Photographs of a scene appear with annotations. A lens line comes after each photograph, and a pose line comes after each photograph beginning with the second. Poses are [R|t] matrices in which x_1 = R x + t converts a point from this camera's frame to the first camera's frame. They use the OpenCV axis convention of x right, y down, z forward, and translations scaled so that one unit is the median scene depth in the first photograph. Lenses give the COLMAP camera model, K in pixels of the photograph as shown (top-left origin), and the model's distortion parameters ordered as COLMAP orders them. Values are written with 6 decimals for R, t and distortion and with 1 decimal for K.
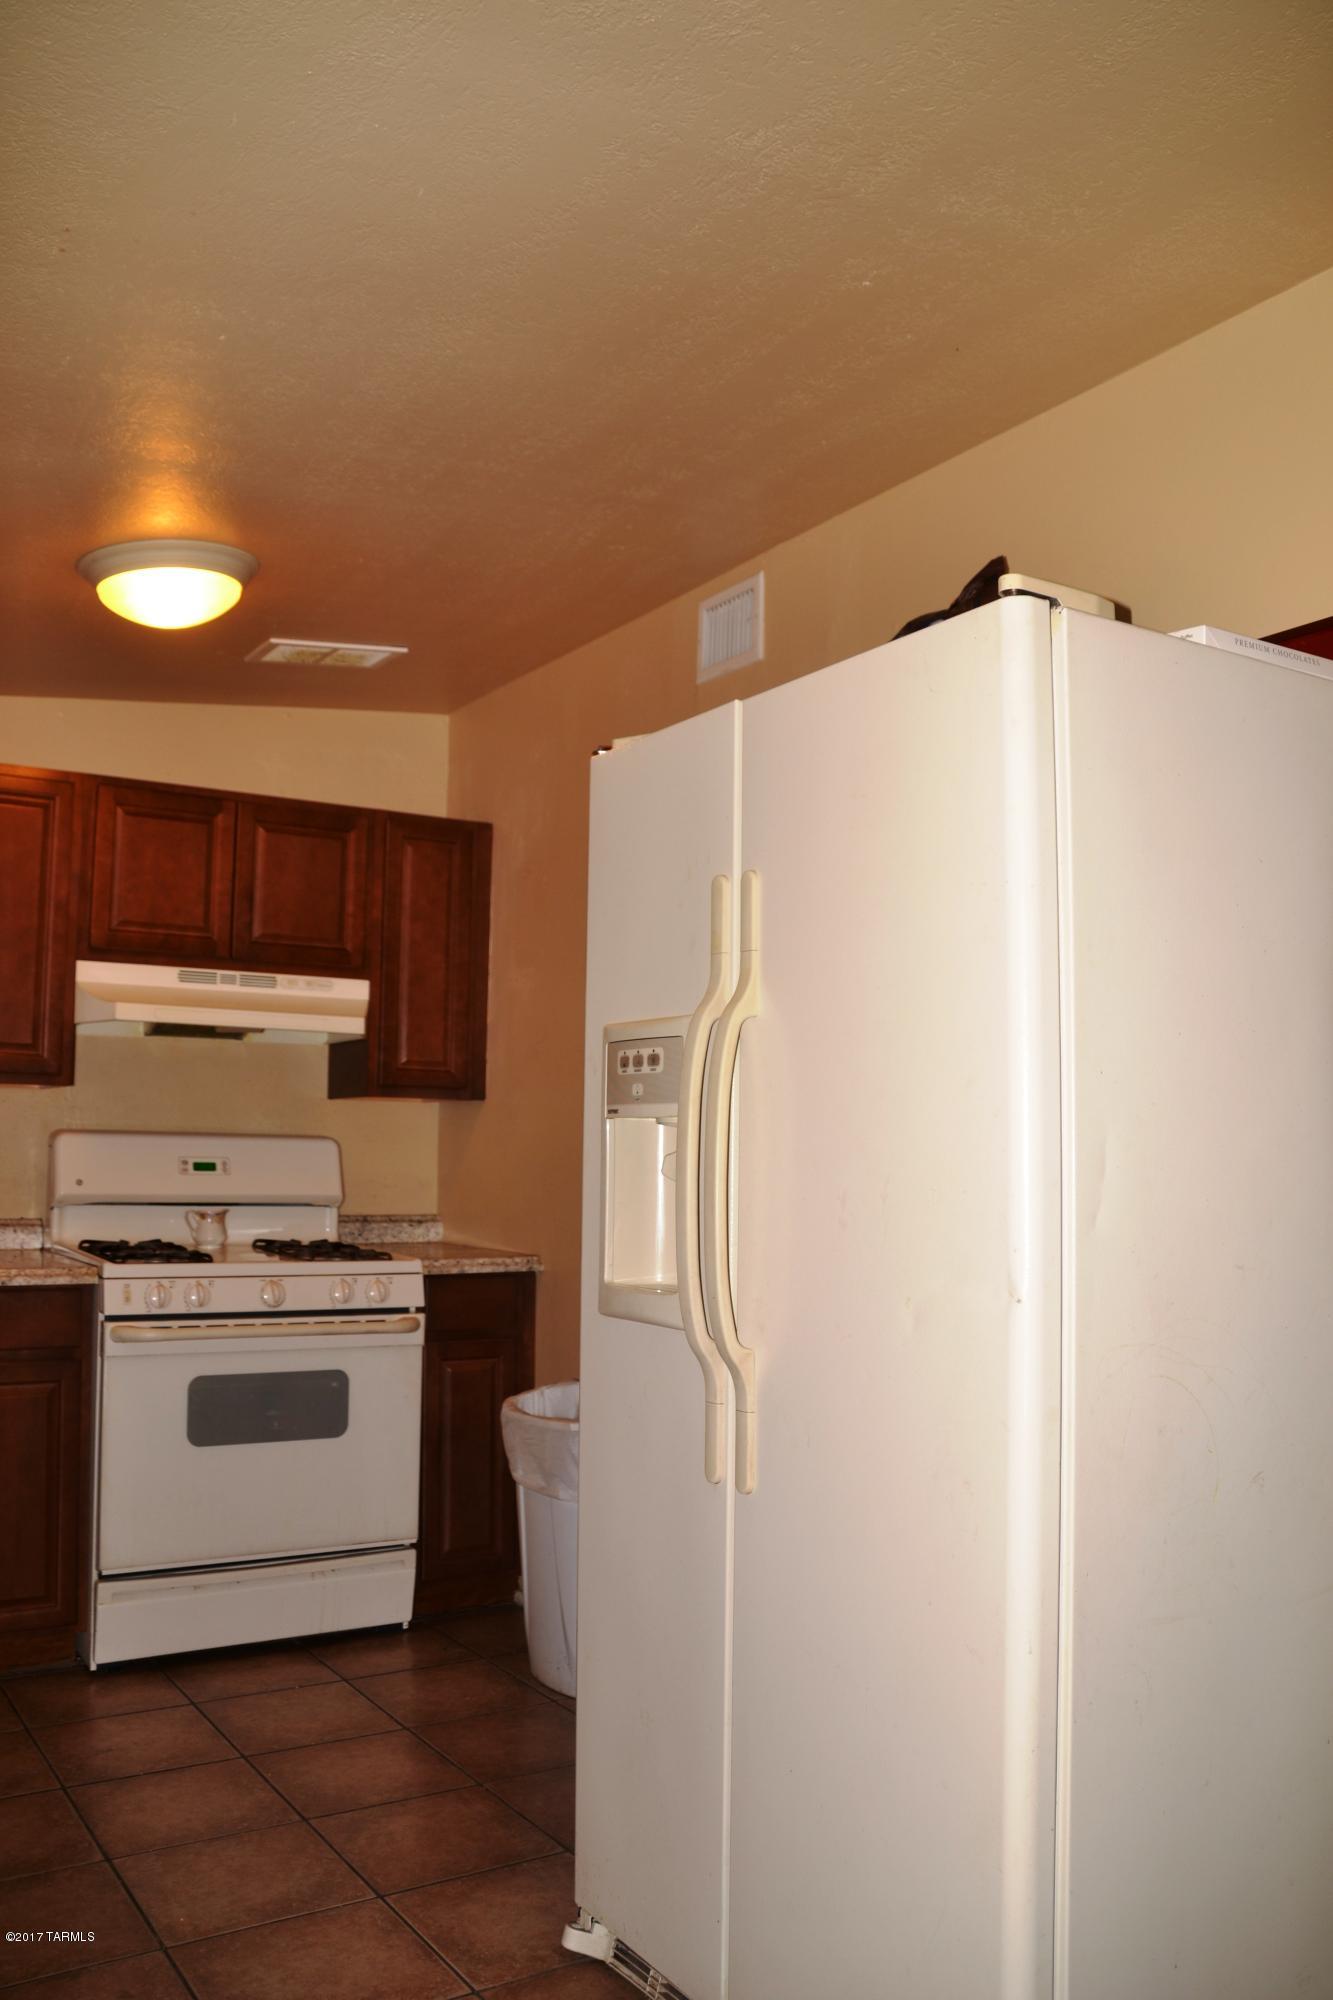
lens RADIAL K [[1742.6, 0, 666.5], [0, 1742.6, 1000.0], [0, 0, 1]] dist [-0.194850, 0.268715]
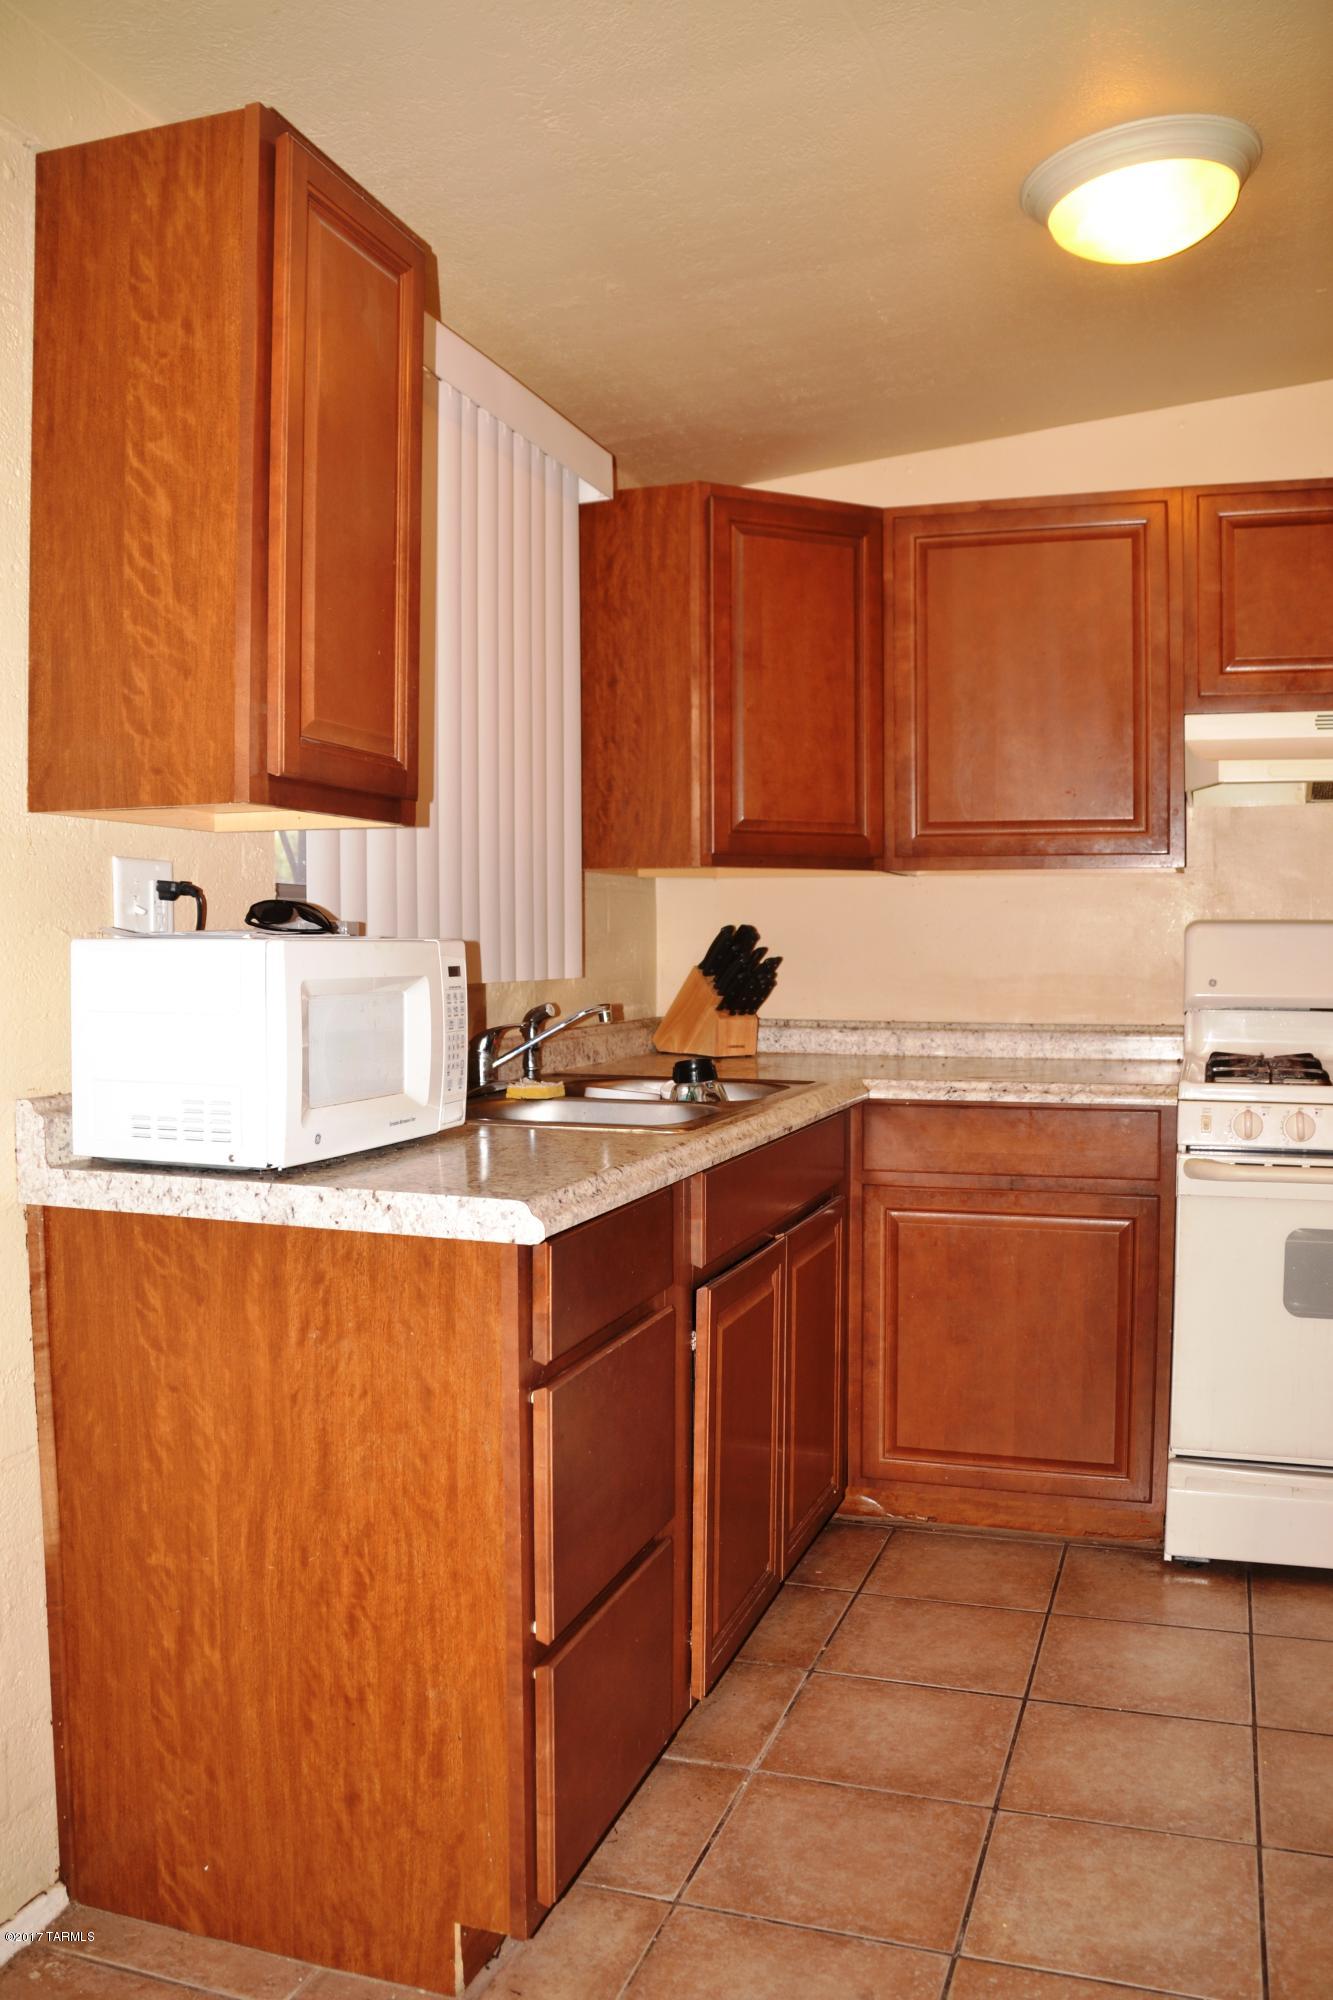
lens RADIAL K [[1657.2, 0, 664.9], [0, 1657.2, 1022.7], [0, 0, 1]] dist [-0.185804, 0.132809]
pose [[0.624958, 0.026309, -0.780215, 0.120091], [0.073485, 0.993012, 0.092346, 0.037214], [0.777192, -0.115046, 0.618658, 0.334568]]
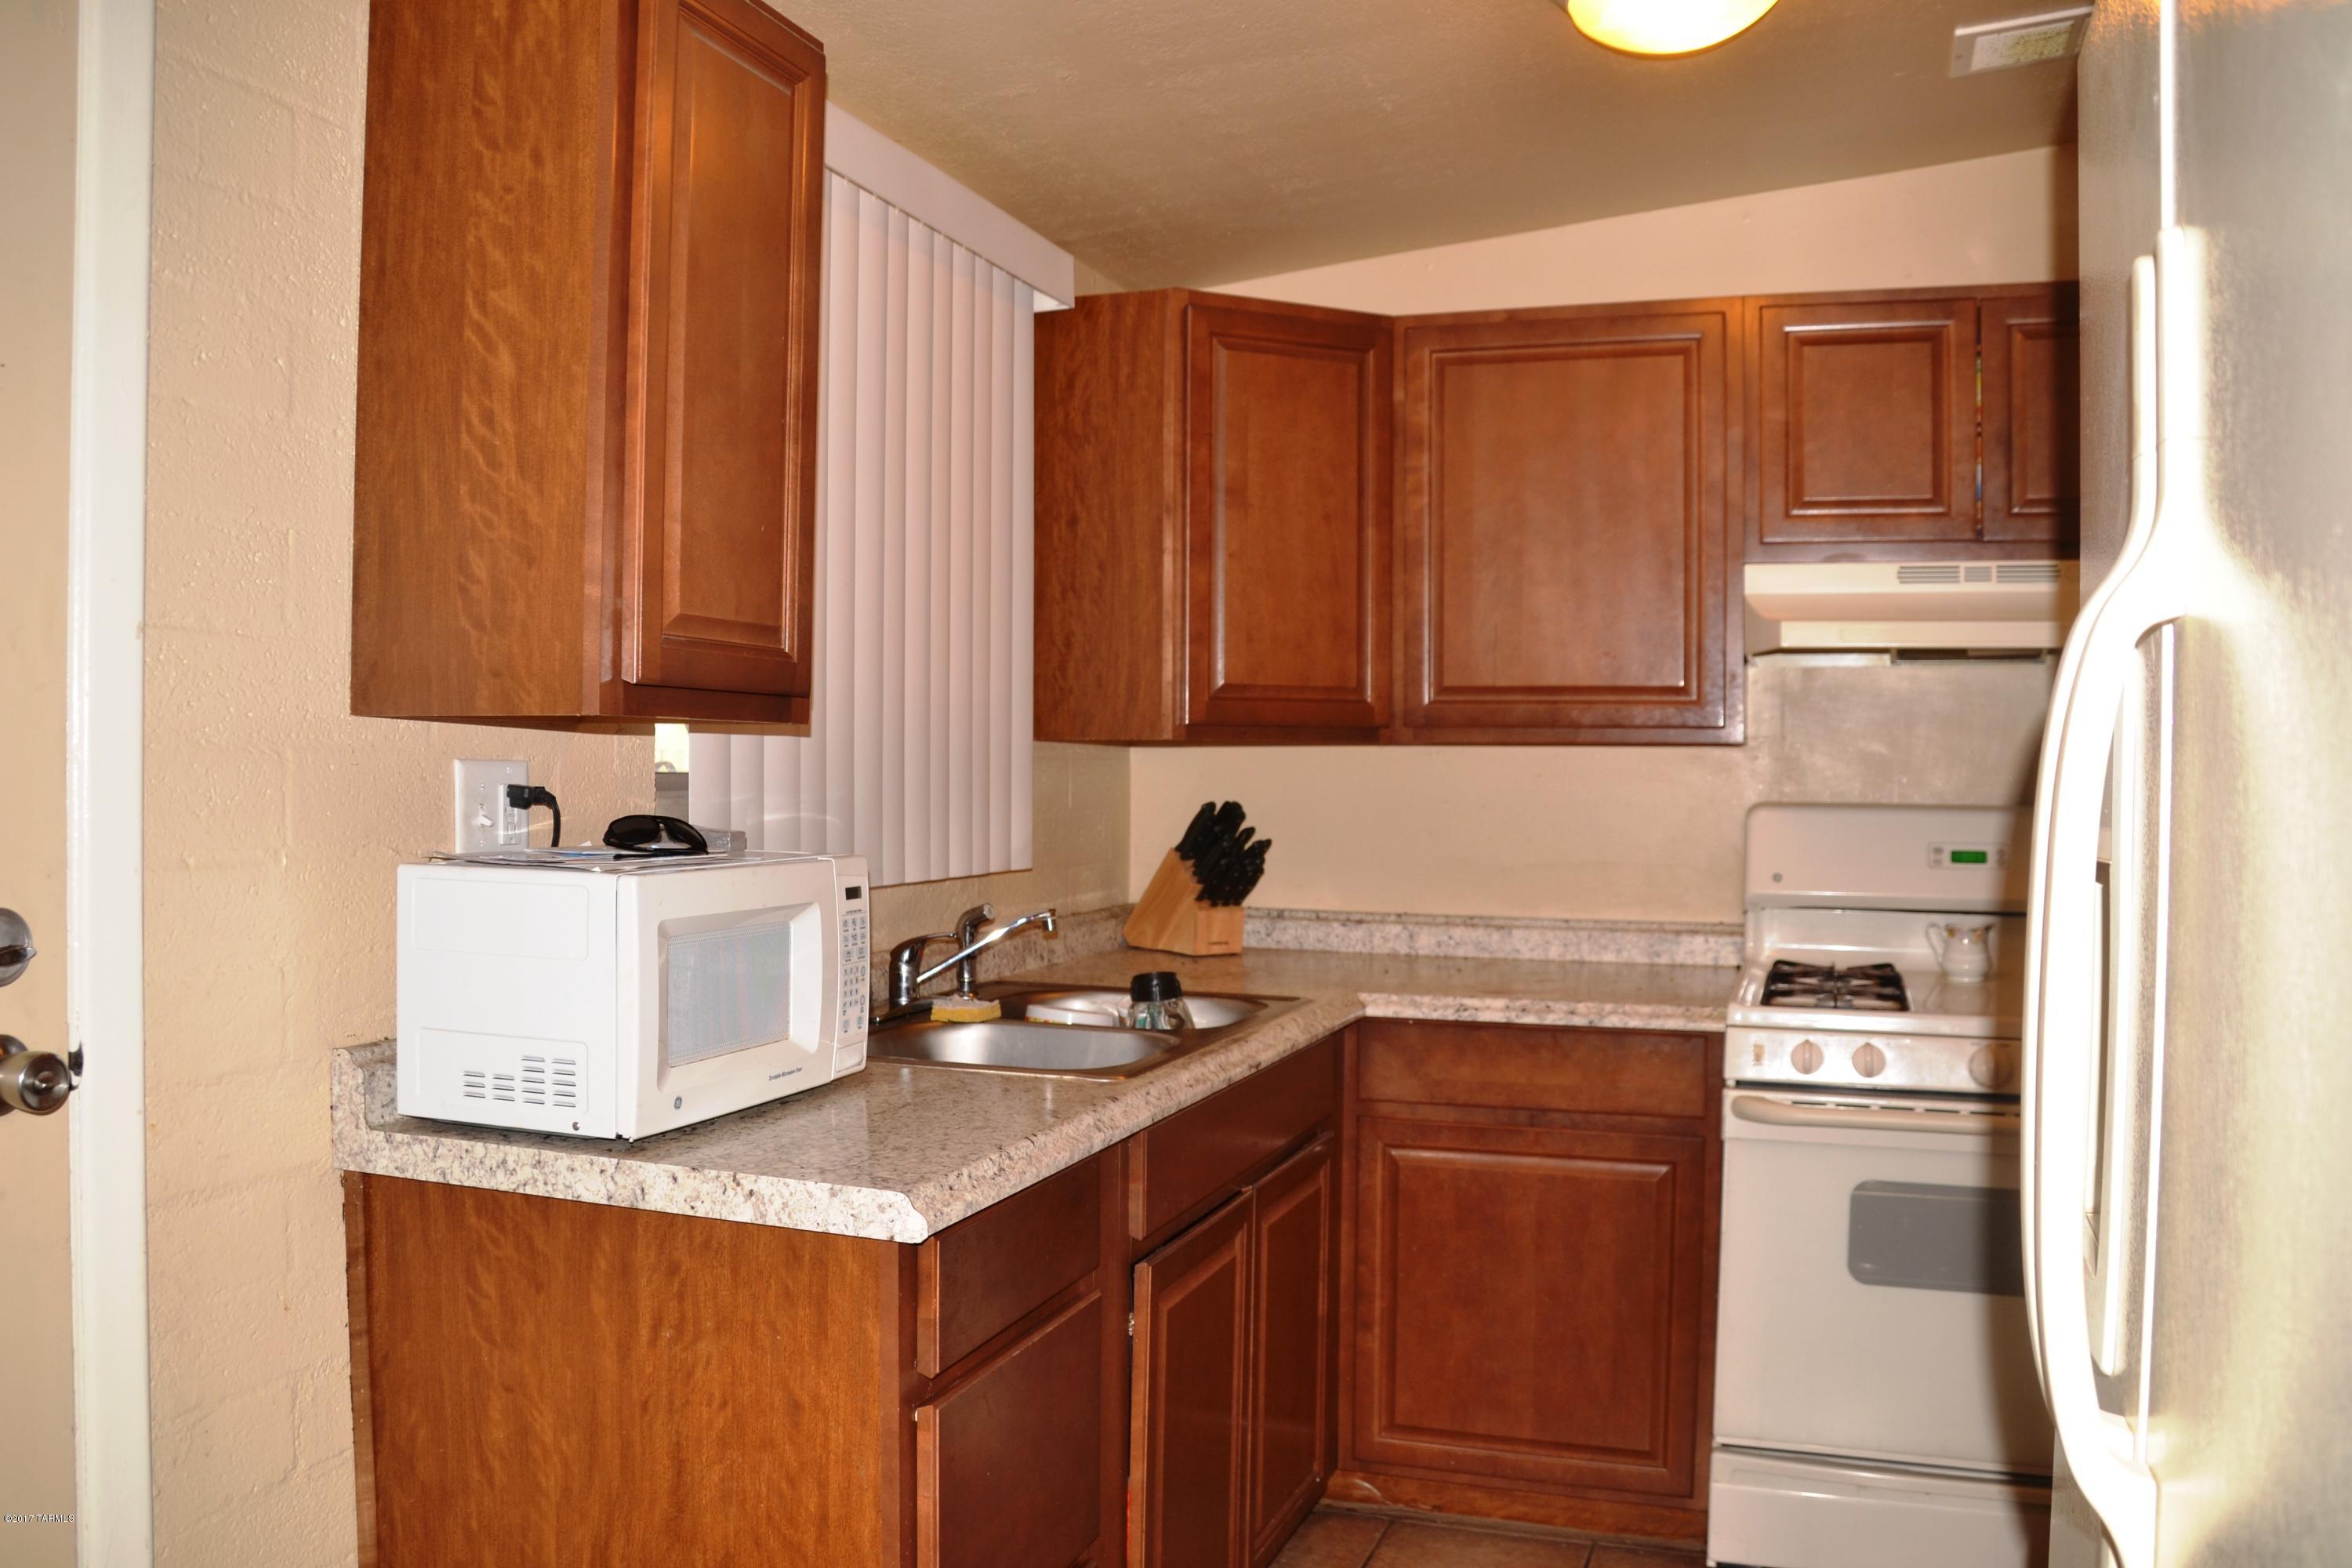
lens RADIAL K [[1948.9, 0, 1176.0], [0, 1948.9, 784.0], [0, 0, 1]] dist [-0.185804, 0.132809]
pose [[0.616718, 0.008170, -0.787142, 0.139860], [0.063617, 0.996158, 0.060183, 0.005528], [0.784609, -0.087192, 0.613829, 0.359319]]
